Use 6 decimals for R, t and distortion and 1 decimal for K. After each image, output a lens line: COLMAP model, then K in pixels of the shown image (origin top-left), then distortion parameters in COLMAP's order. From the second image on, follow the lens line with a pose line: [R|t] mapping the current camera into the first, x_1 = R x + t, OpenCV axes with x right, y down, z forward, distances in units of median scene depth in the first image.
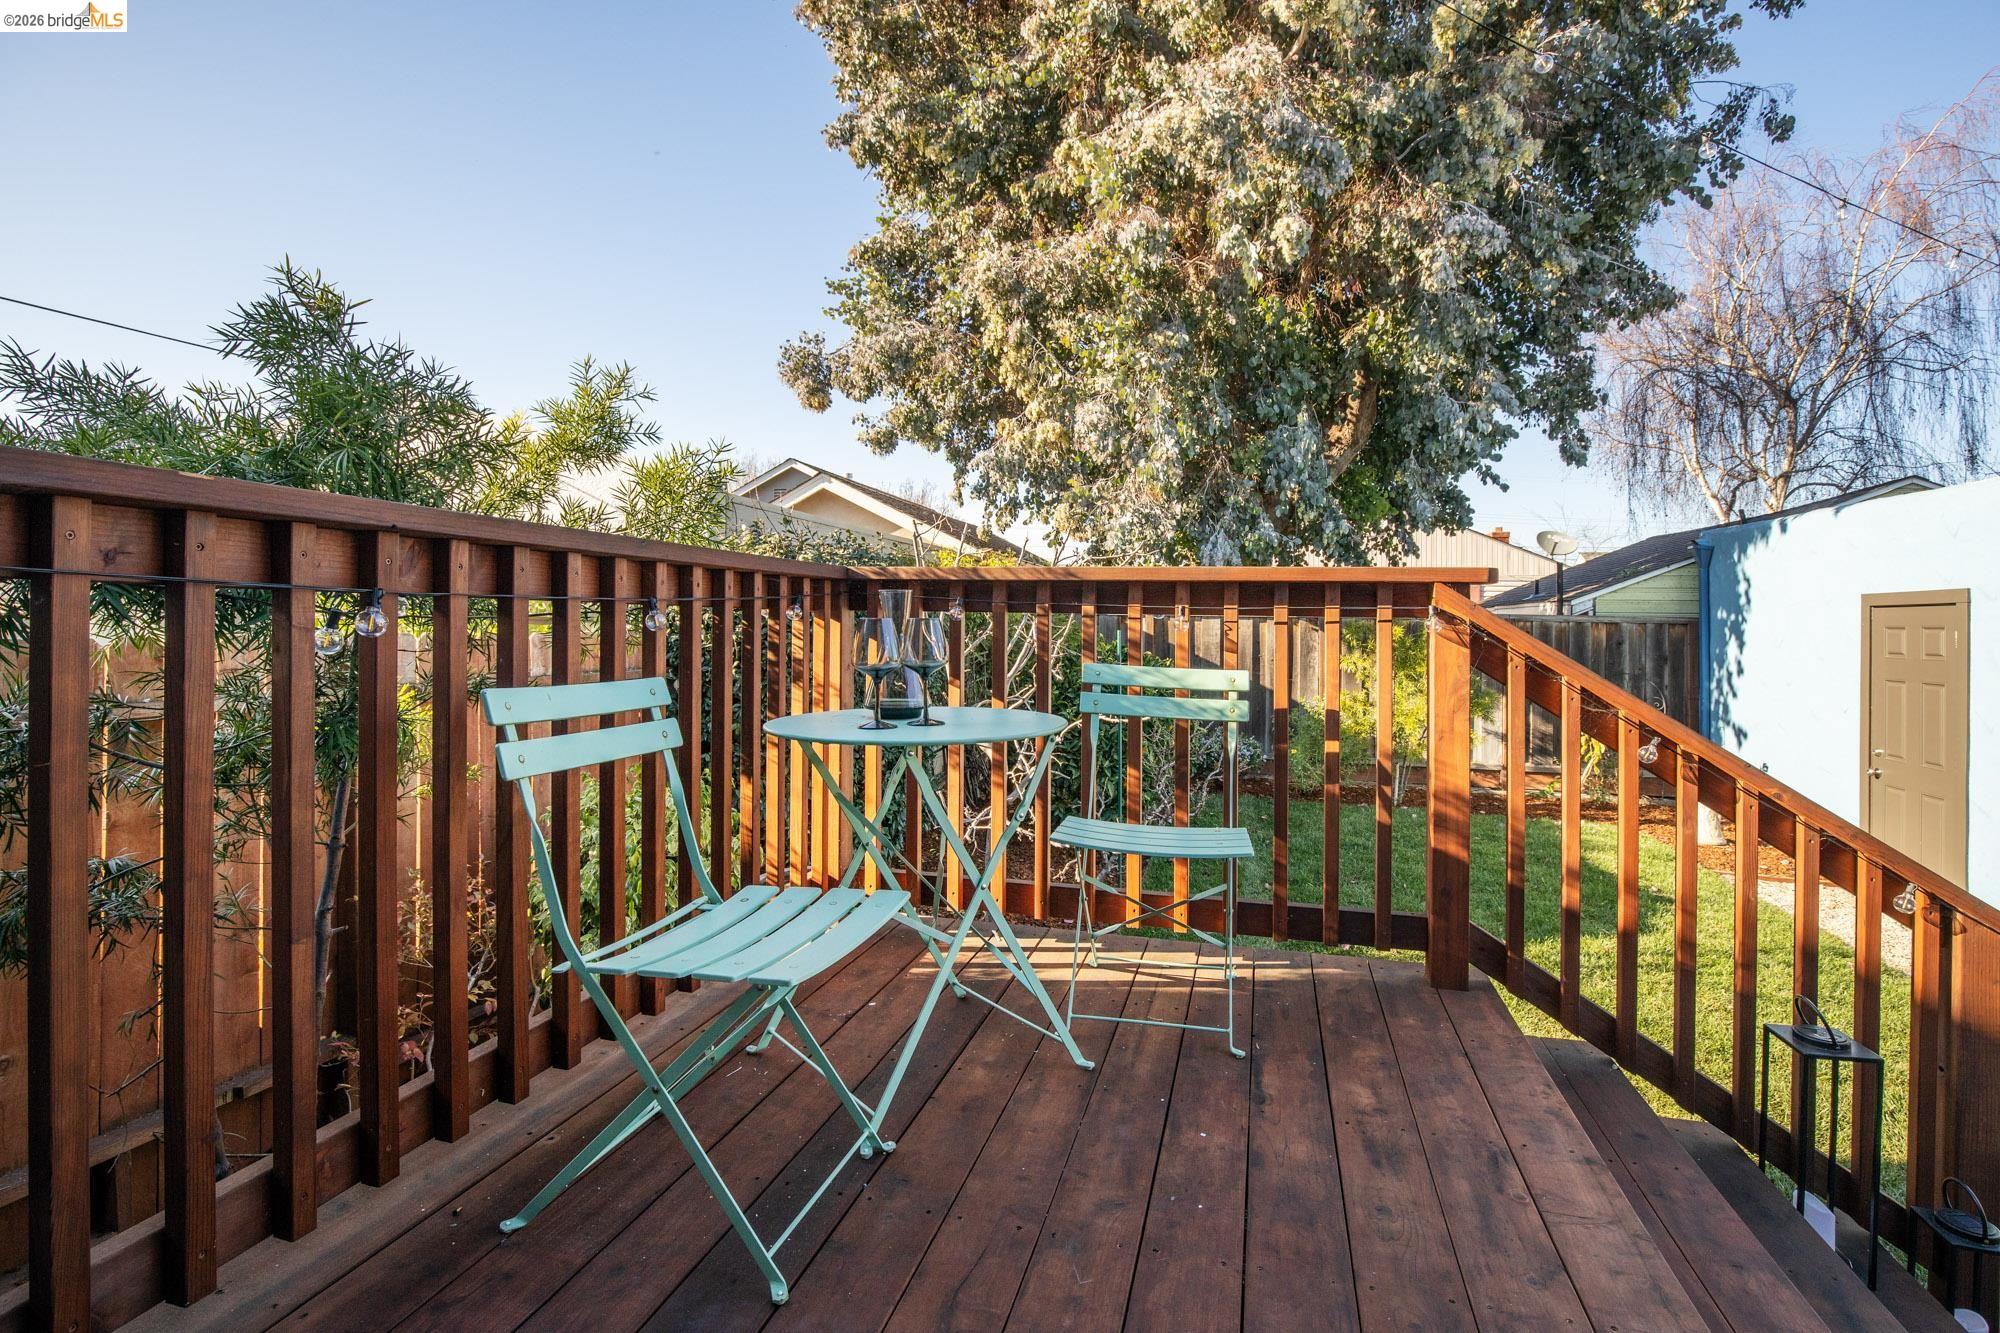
lens RADIAL K [[938.2, 0, 1050.0], [0, 938.2, 558.0], [0, 0, 1]] dist [-0.019526, -0.000112]
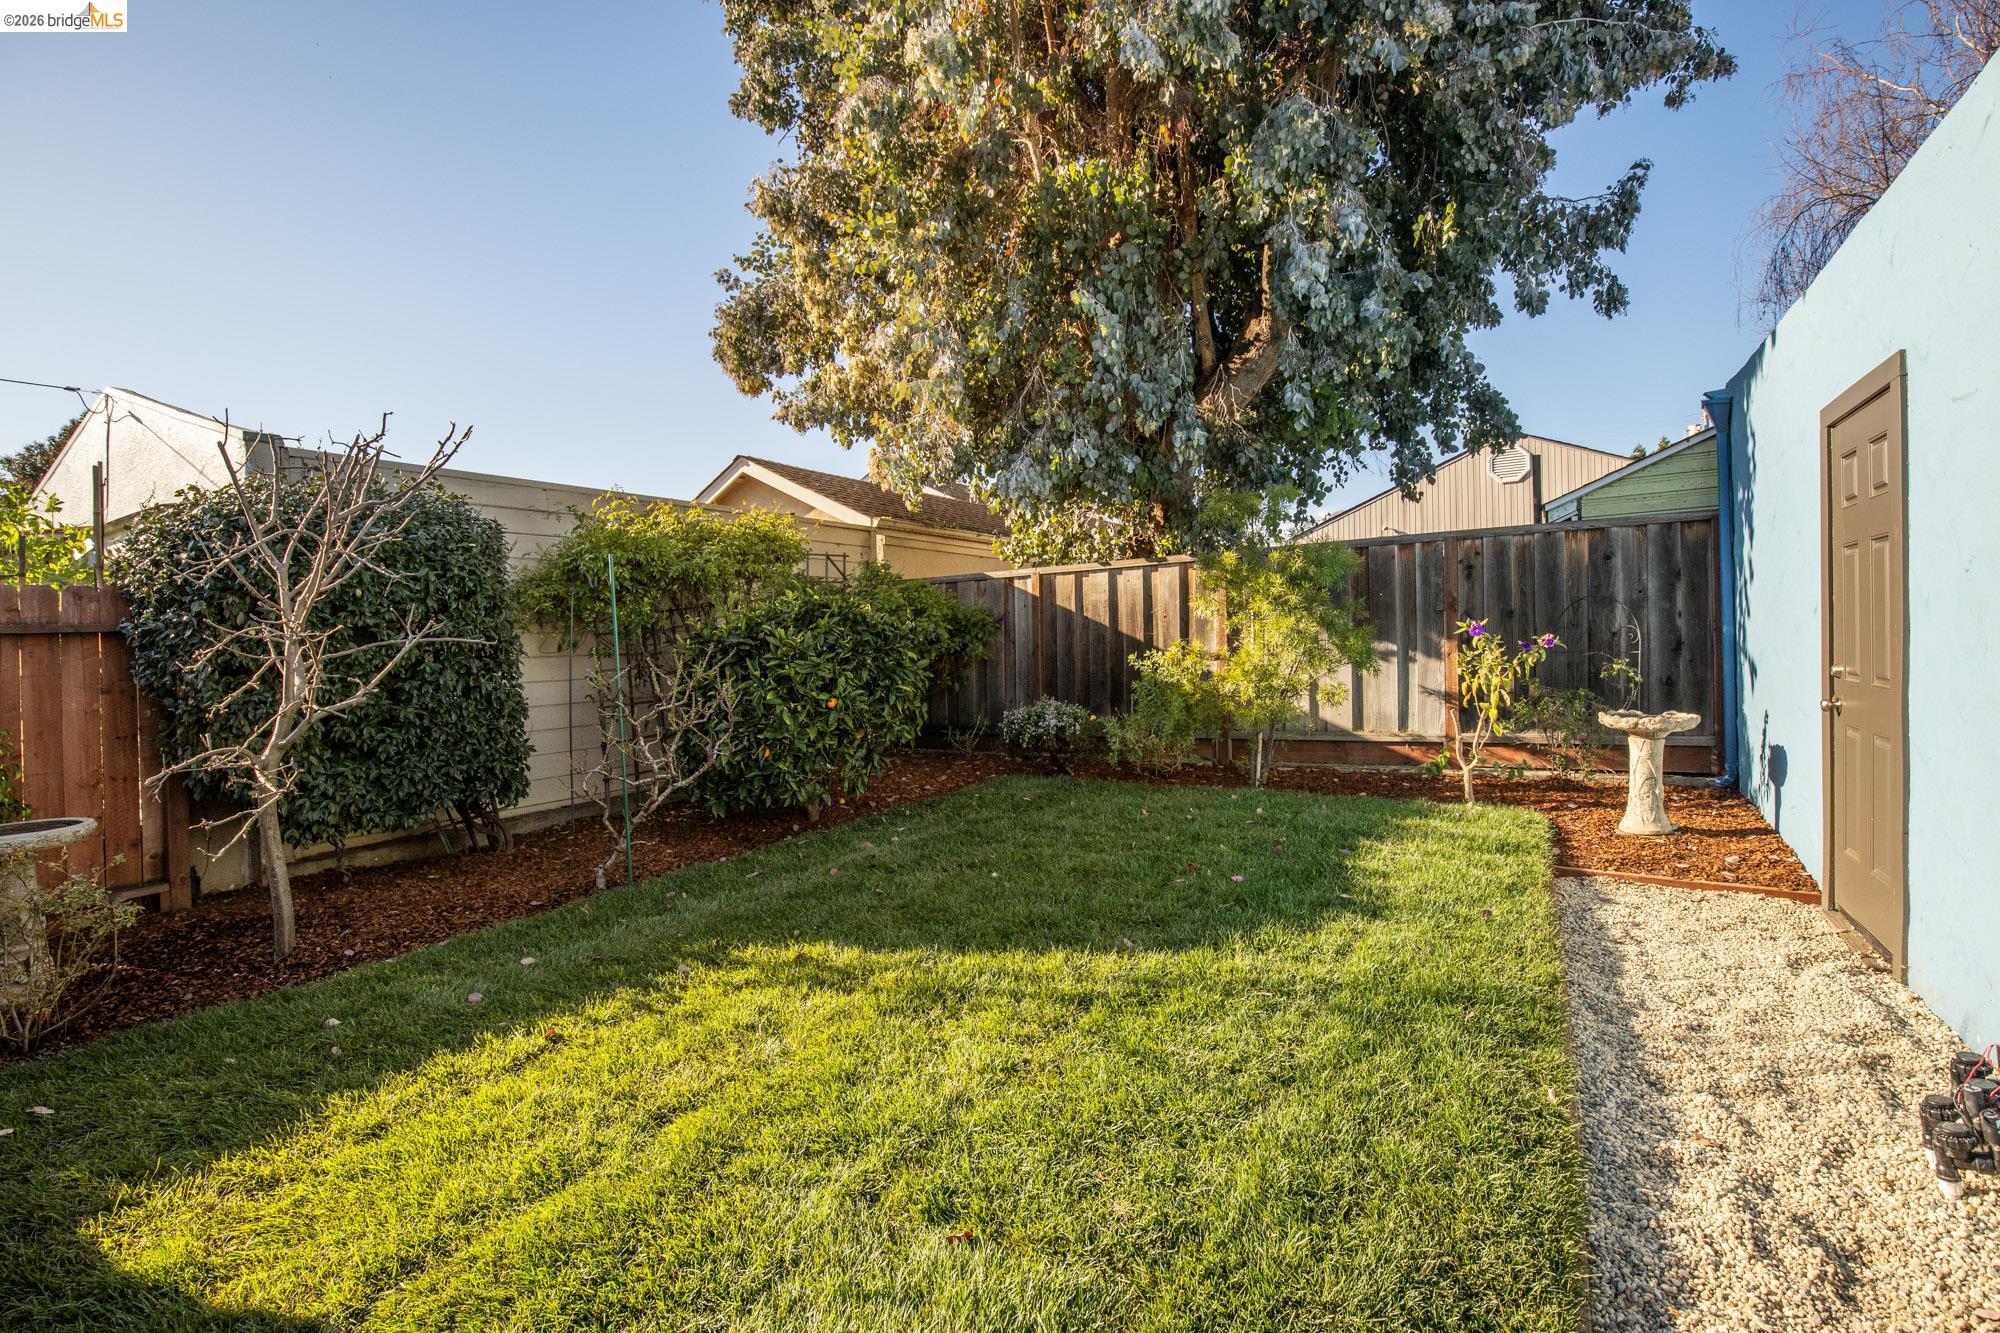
lens RADIAL K [[931.2, 0, 1040.1], [0, 931.2, 601.0], [0, 0, 1]] dist [-0.039477, 0.007847]
pose [[0.959623, -0.070740, -0.272247, 0.385011], [0.080430, 0.996457, 0.024584, 0.073097], [0.269544, -0.045489, 0.961913, 0.216496]]
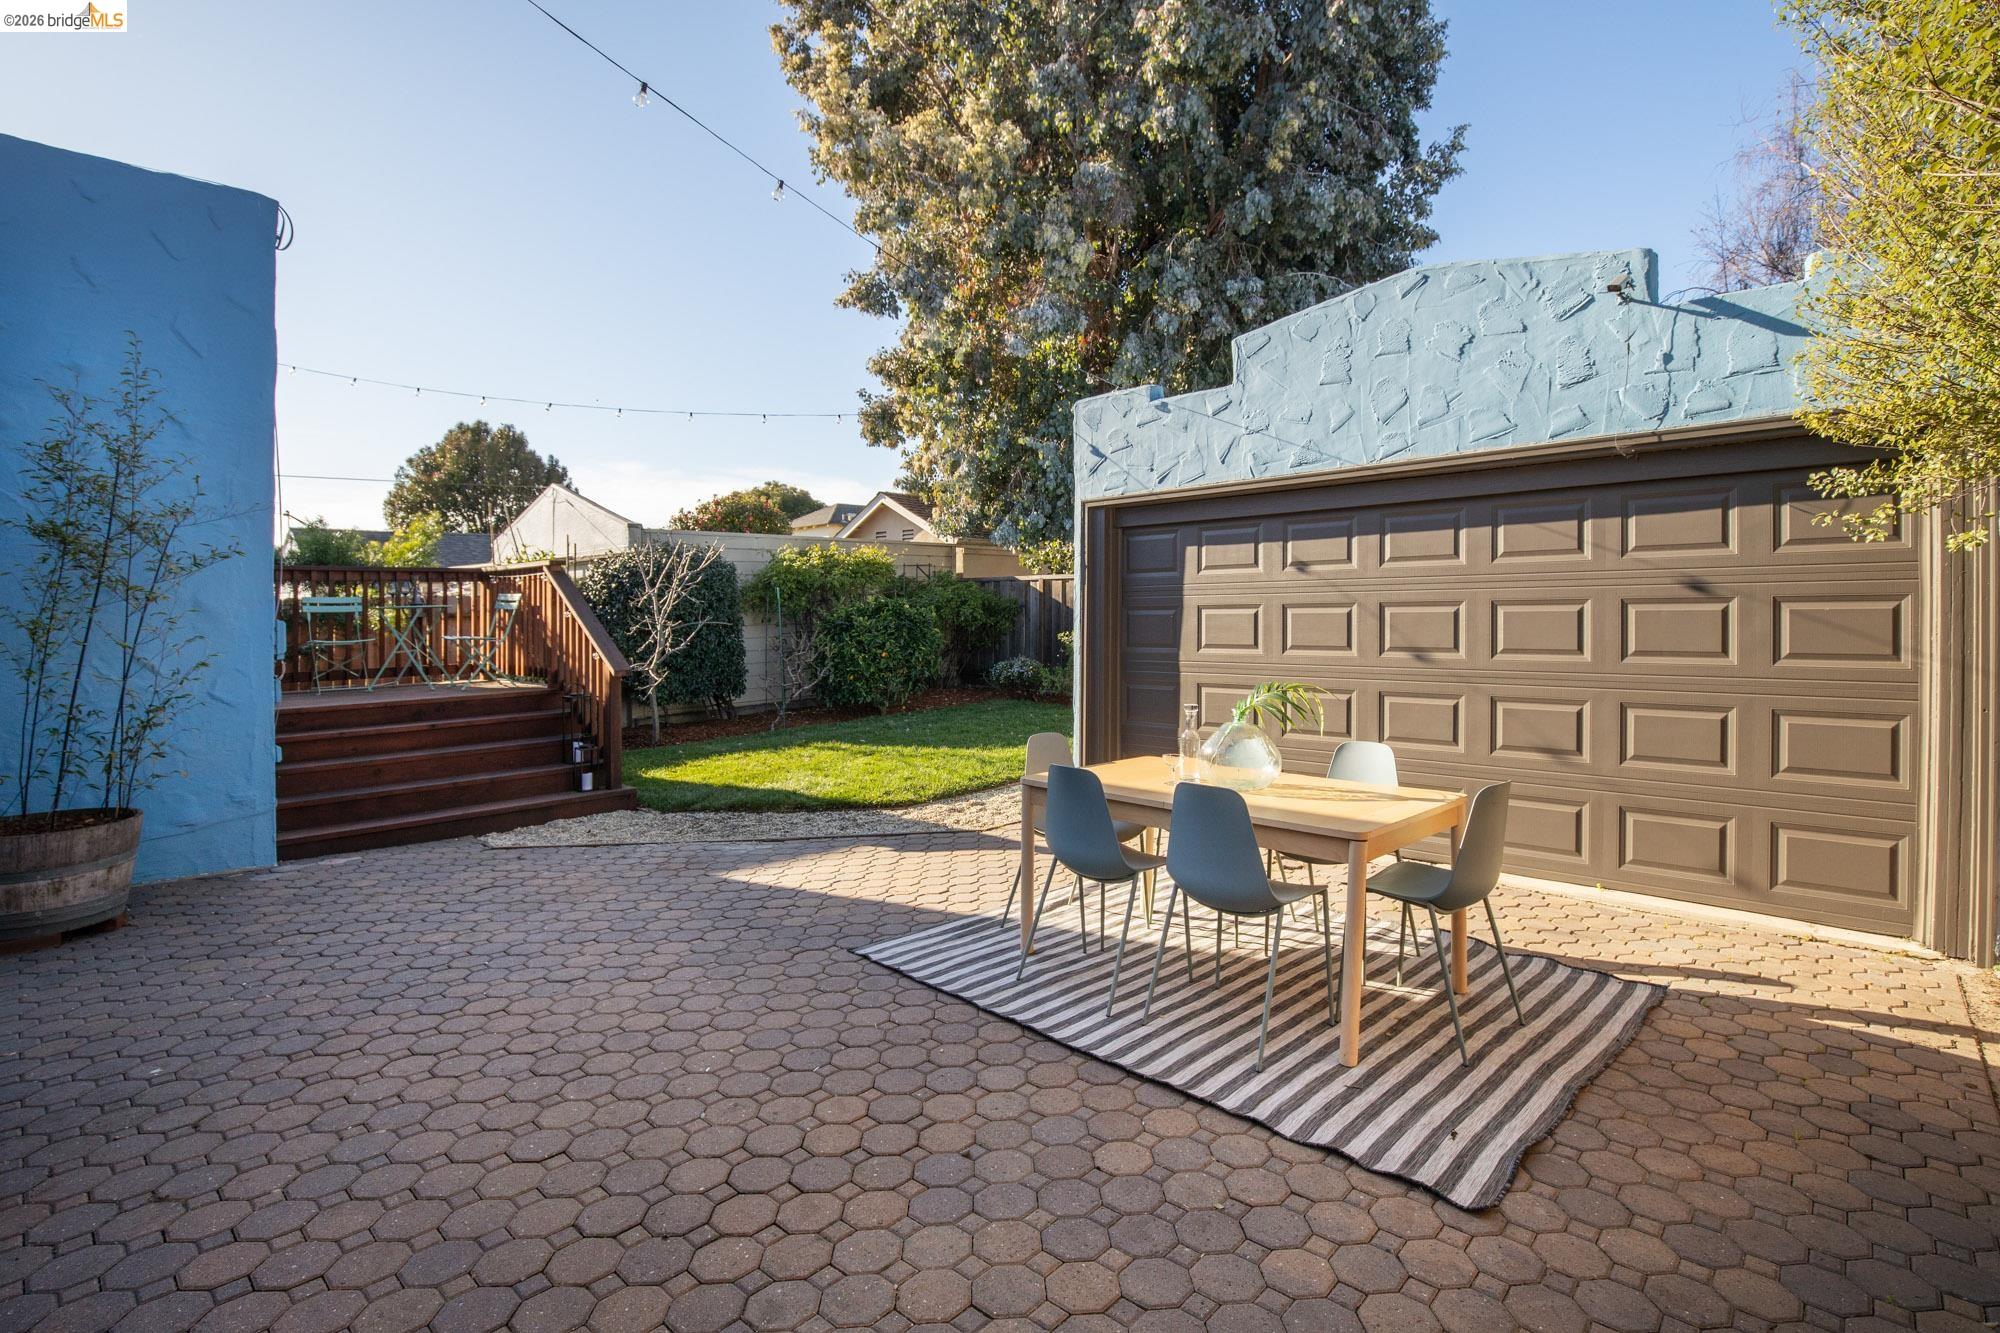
lens RADIAL K [[938.2, 0, 1050.0], [0, 938.2, 558.0], [0, 0, 1]] dist [-0.019526, -0.000112]
pose [[0.882092, -0.056552, -0.467671, 0.869452], [0.070276, 0.997456, 0.011935, 0.016015], [0.465806, -0.043394, 0.883822, -0.232218]]
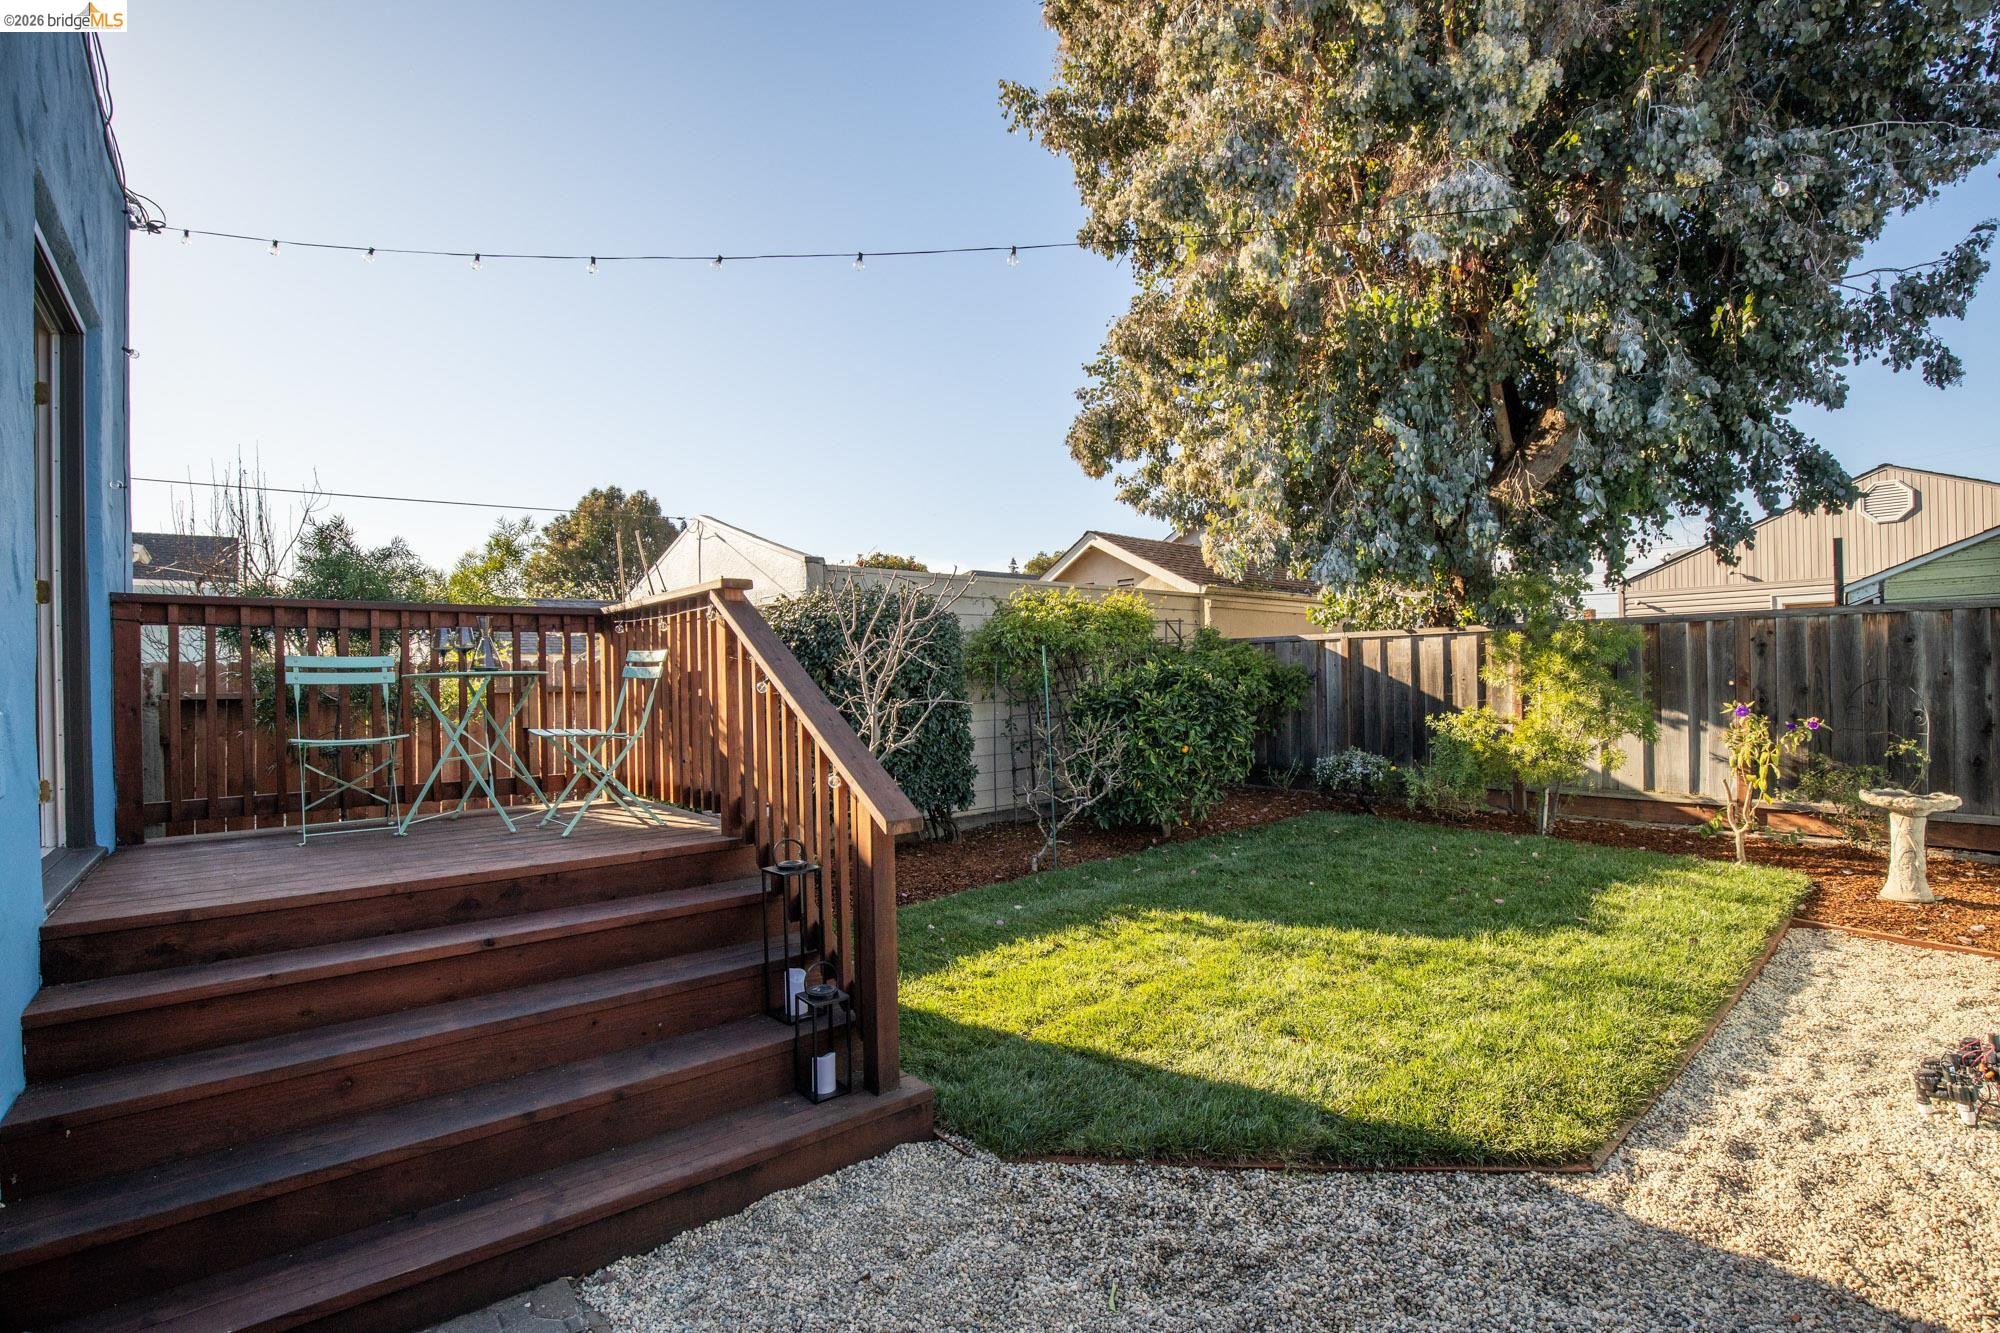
lens RADIAL K [[931.2, 0, 1040.1], [0, 931.2, 601.0], [0, 0, 1]] dist [-0.039477, 0.007847]
pose [[0.823010, -0.080493, -0.562295, 0.447533], [0.077552, 0.996562, -0.029148, 0.028828], [0.562709, -0.019618, 0.826423, 0.022380]]
